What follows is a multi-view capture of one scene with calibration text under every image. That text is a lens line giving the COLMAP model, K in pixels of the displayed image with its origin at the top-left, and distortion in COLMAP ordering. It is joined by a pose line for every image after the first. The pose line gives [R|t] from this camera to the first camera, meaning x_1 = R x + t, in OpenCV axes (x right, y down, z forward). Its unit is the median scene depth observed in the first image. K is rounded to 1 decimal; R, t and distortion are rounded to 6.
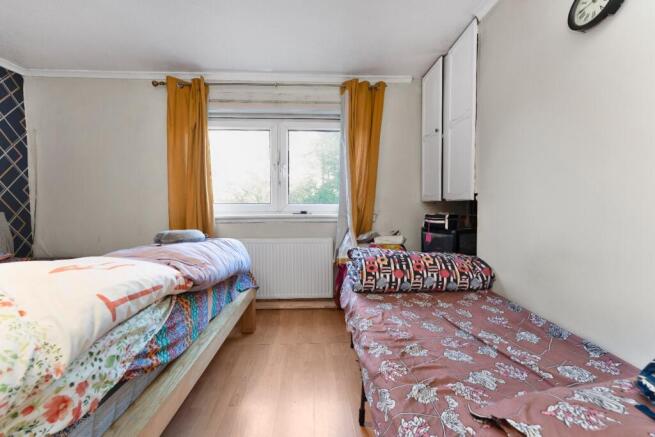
lens RADIAL K [[272.5, 0, 327.5], [0, 272.5, 206.6], [0, 0, 1]] dist [0.017000, 0.000158]
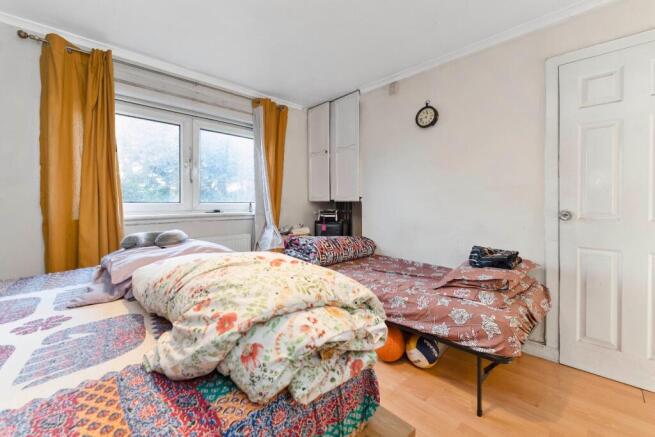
lens RADIAL K [[270.4, 0, 329.2], [0, 270.4, 196.4], [0, 0, 1]] dist [0.000158, -0.000283]
pose [[0.743808, 0.018759, 0.668130, -0.496771], [-0.002509, 0.999677, -0.025276, -0.009641], [-0.668389, 0.017124, 0.743615, -0.051547]]
